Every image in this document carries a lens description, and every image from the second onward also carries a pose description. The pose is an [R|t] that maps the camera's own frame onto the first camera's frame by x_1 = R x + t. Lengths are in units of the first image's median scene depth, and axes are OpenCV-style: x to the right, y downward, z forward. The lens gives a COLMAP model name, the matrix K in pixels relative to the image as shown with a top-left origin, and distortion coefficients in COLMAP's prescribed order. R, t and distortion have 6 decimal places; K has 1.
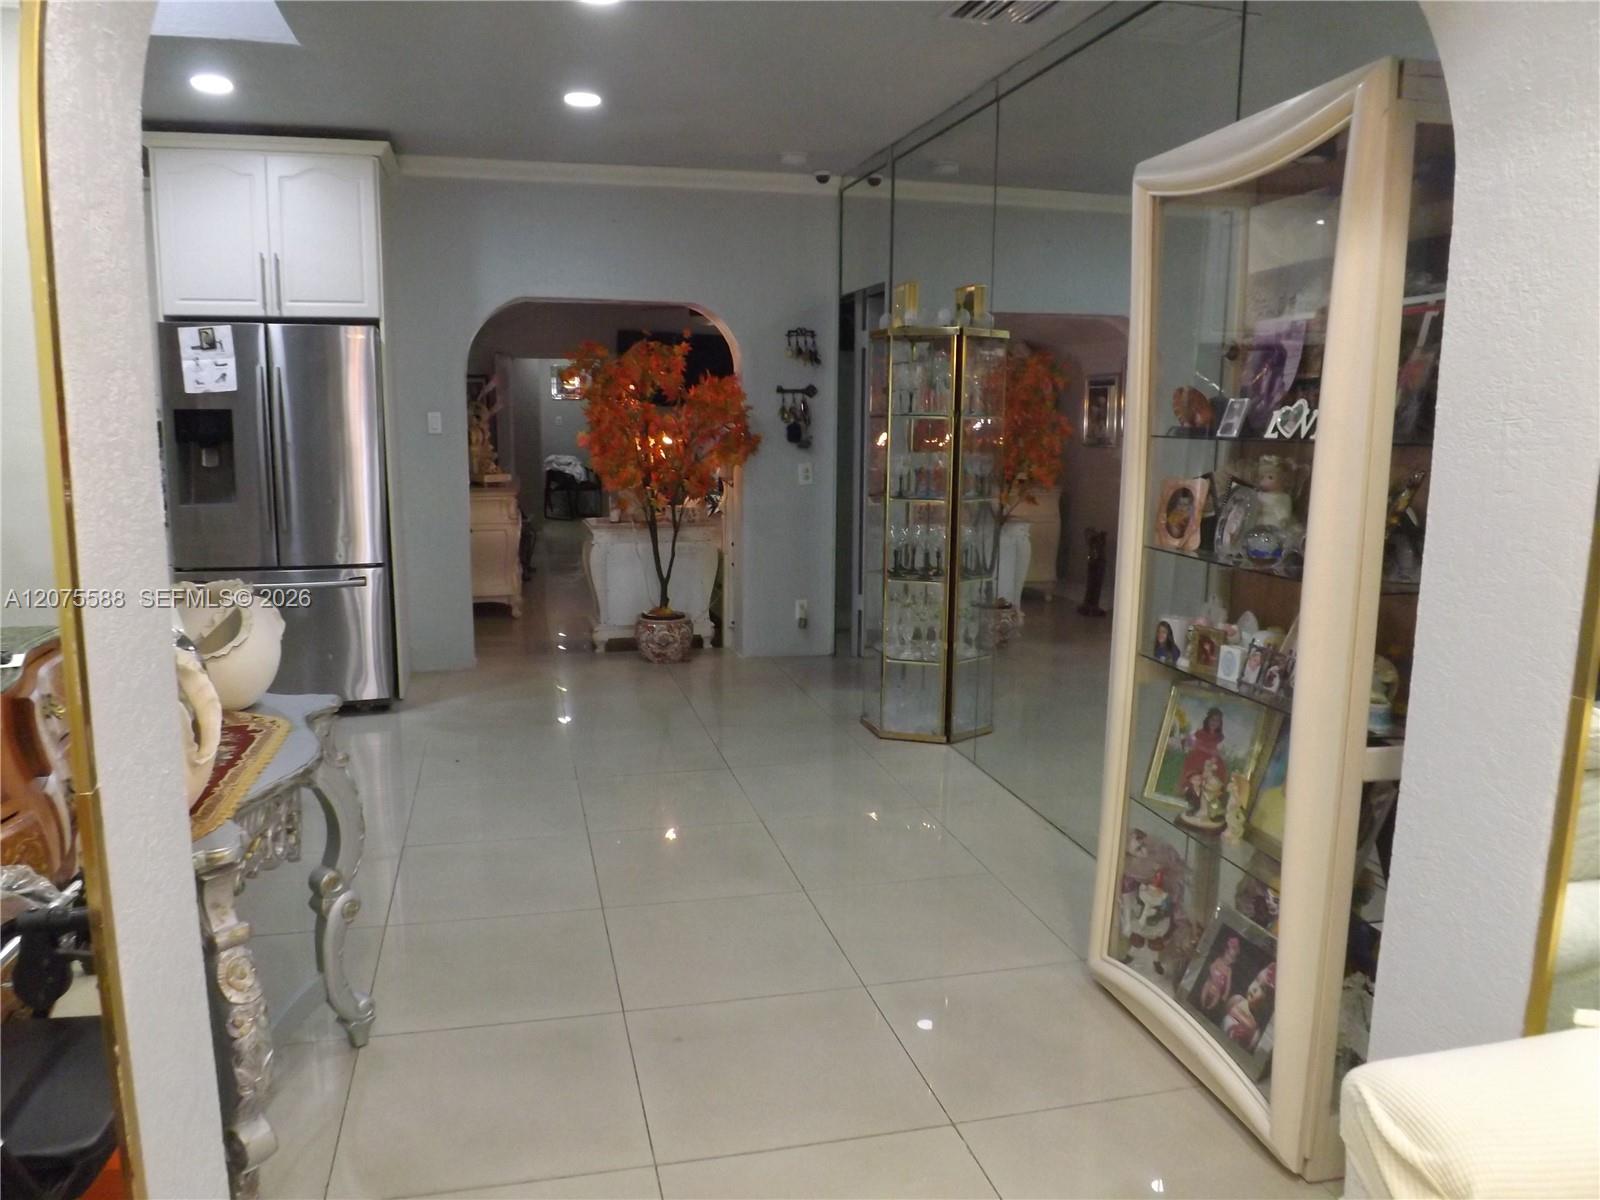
lens RADIAL K [[1132.8, 0, 799.2], [0, 1132.8, 594.5], [0, 0, 1]] dist [-0.056980, -0.000255]
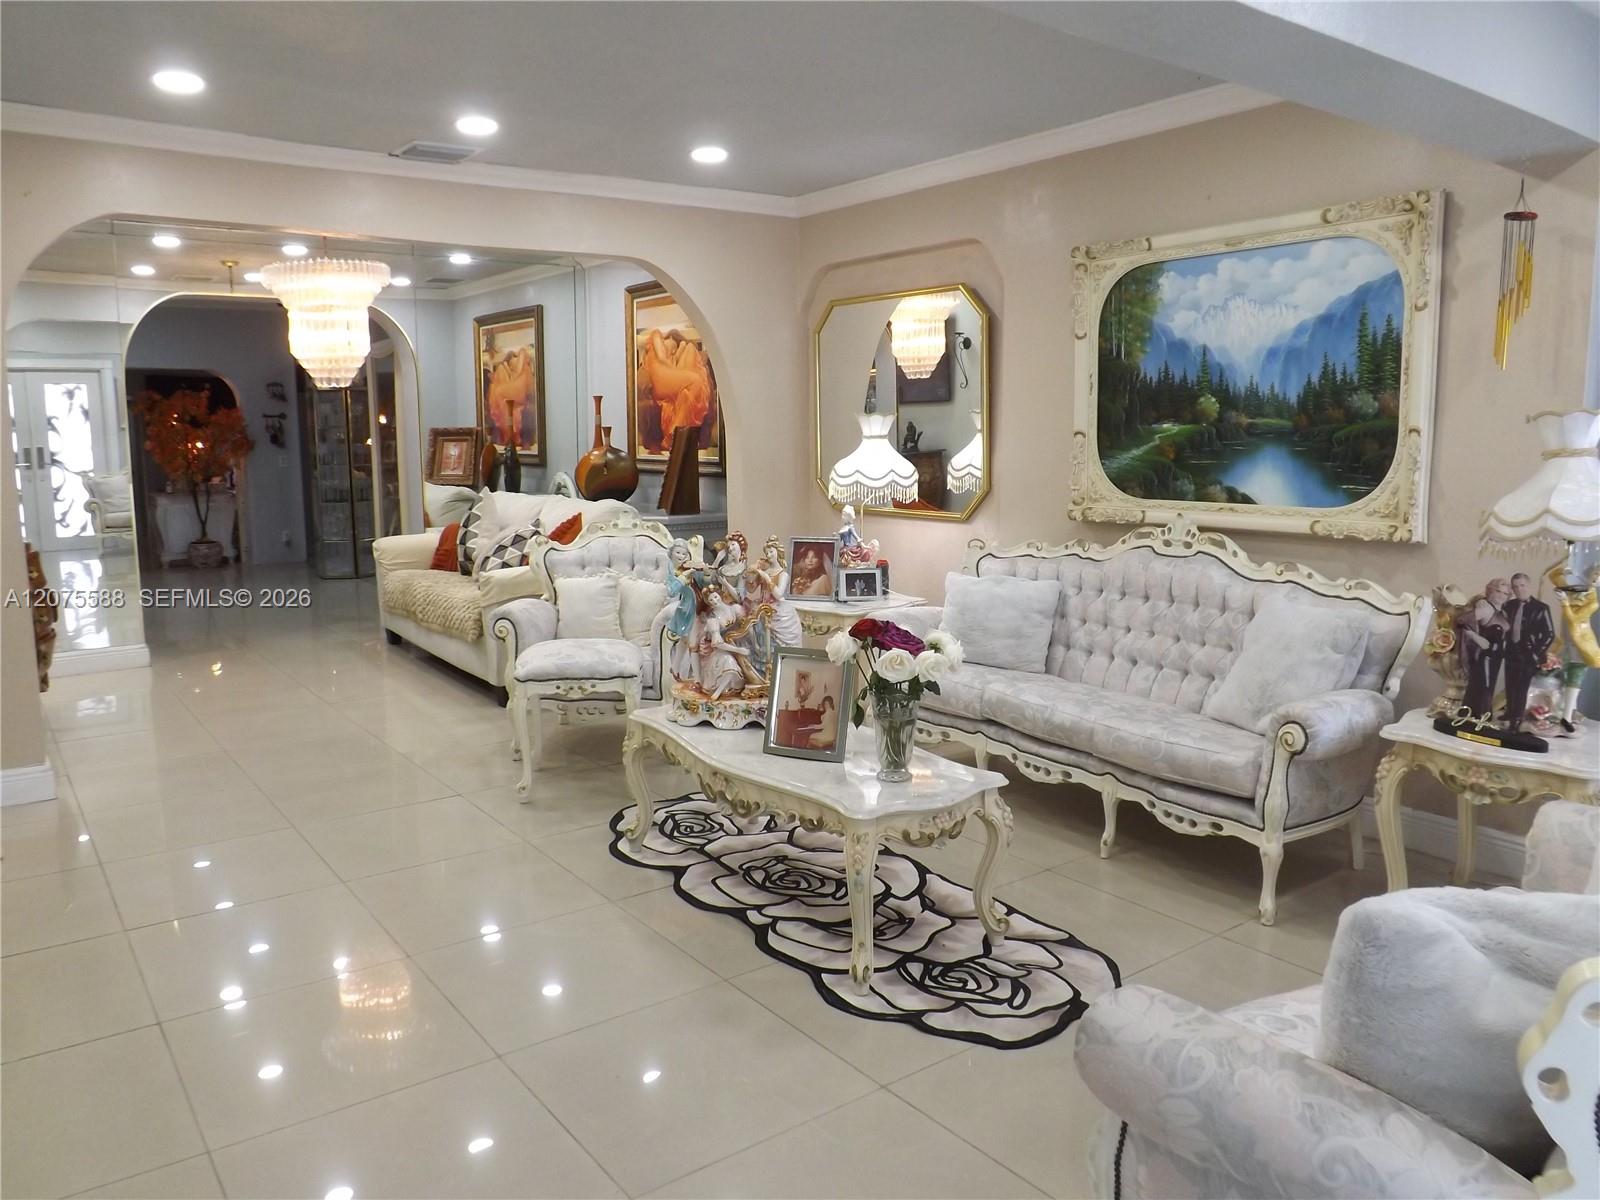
lens RADIAL K [[1132.8, 0, 791.5], [0, 1132.8, 603.3], [0, 0, 1]] dist [-0.056980, -0.000255]
pose [[0.920881, -0.073983, 0.382760, 0.053851], [0.077870, 0.996949, 0.005352, 0.178925], [-0.381989, 0.024877, 0.923832, -0.990055]]
